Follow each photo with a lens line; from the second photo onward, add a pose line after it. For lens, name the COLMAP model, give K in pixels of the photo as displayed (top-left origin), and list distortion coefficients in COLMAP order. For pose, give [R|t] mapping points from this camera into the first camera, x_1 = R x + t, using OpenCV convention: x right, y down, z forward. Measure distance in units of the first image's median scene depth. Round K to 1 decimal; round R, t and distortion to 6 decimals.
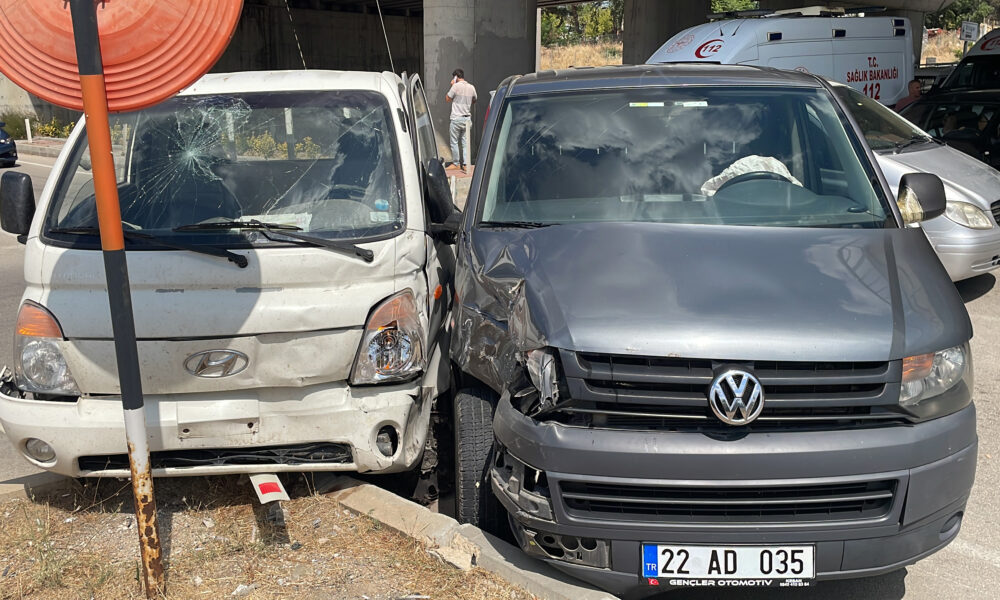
lens RADIAL K [[916.8, 0, 505.2], [0, 916.8, 274.9], [0, 0, 1]] dist [0.104683, -0.132090]
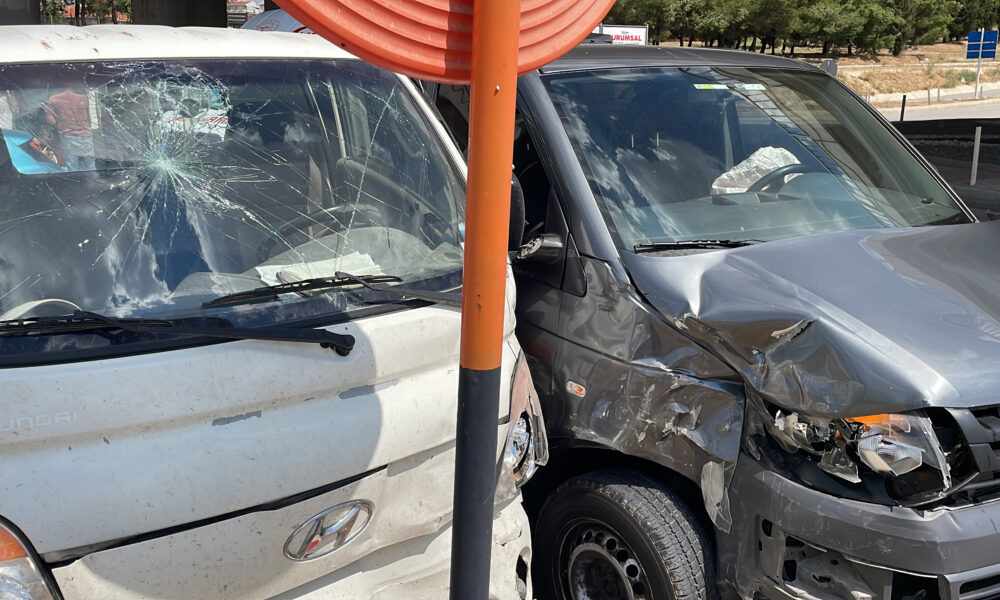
lens RADIAL K [[916.8, 0, 505.2], [0, 916.8, 274.9], [0, 0, 1]] dist [0.104683, -0.132090]
pose [[0.829553, -0.097290, 0.549888, -0.507284], [0.094631, 0.994956, 0.033275, -0.067466], [-0.550351, 0.024433, 0.834576, 0.448270]]
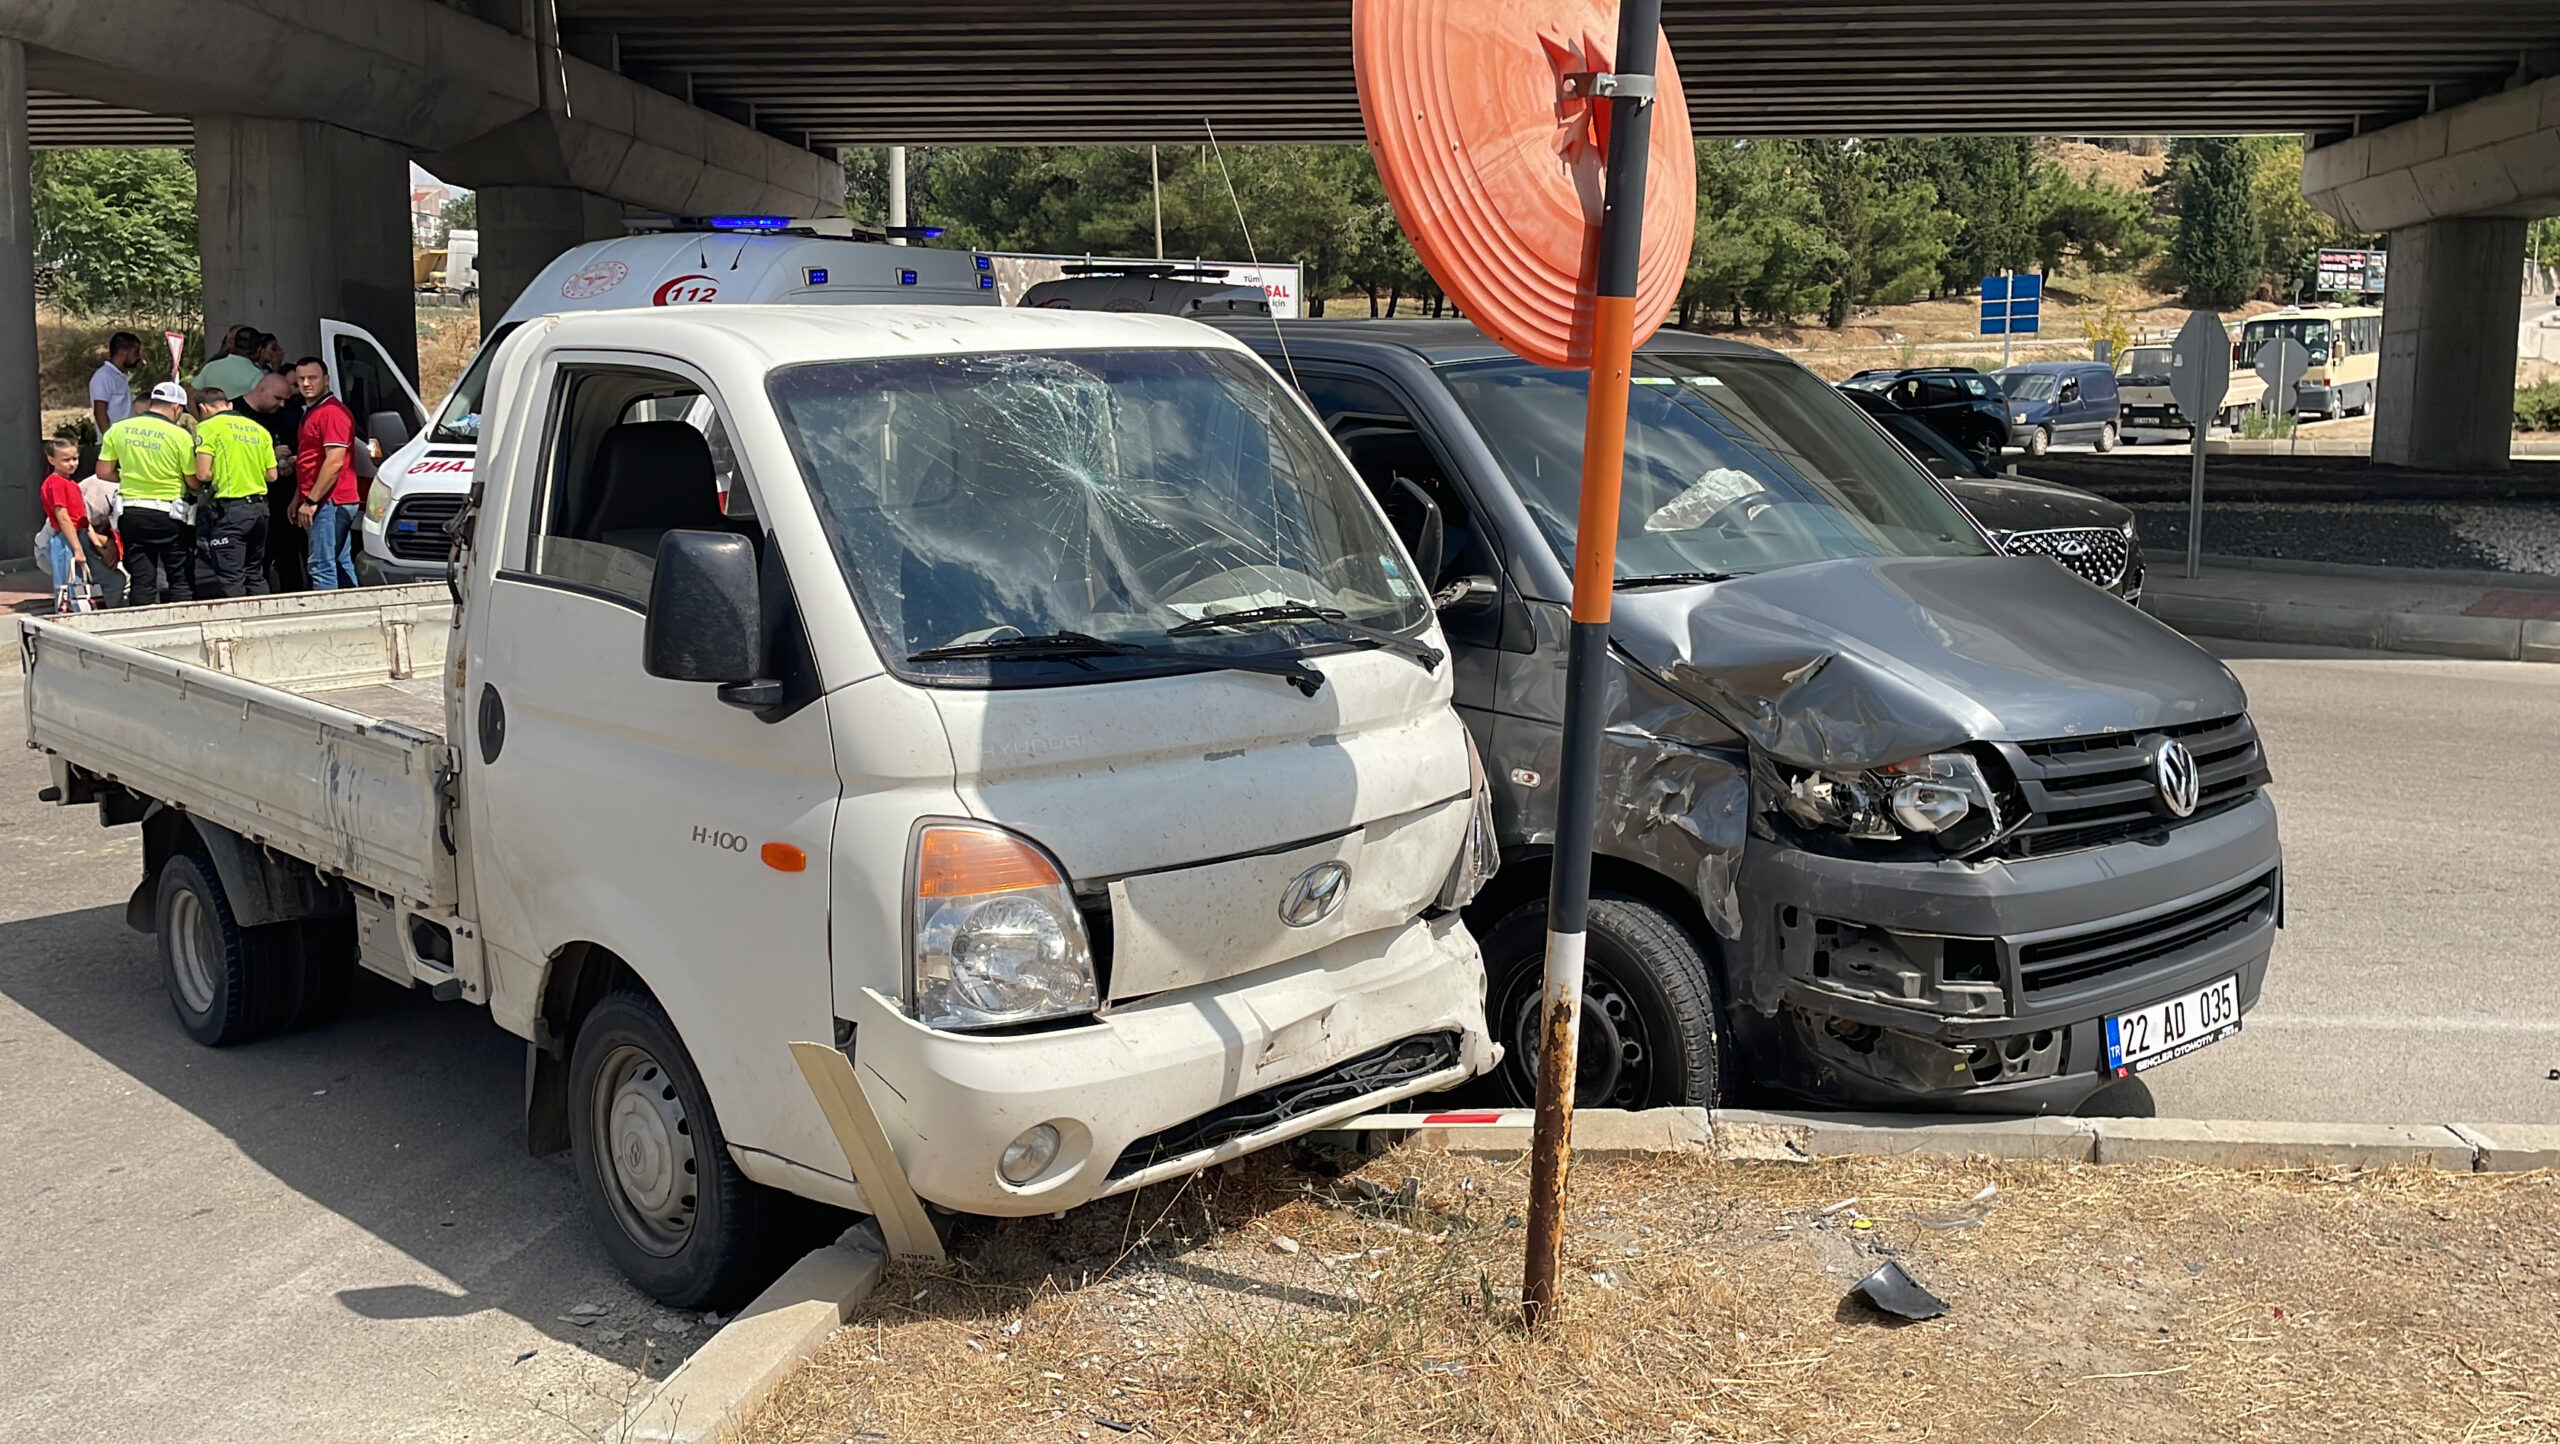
lens RADIAL K [[2204.1, 0, 1280.8], [0, 2204.1, 673.5], [0, 0, 1]] dist [0.167603, -0.346859]
pose [[0.738055, -0.076023, 0.670445, -1.065170], [0.128539, 0.991277, -0.029098, 0.012011], [-0.662385, 0.107654, 0.741389, 0.135560]]
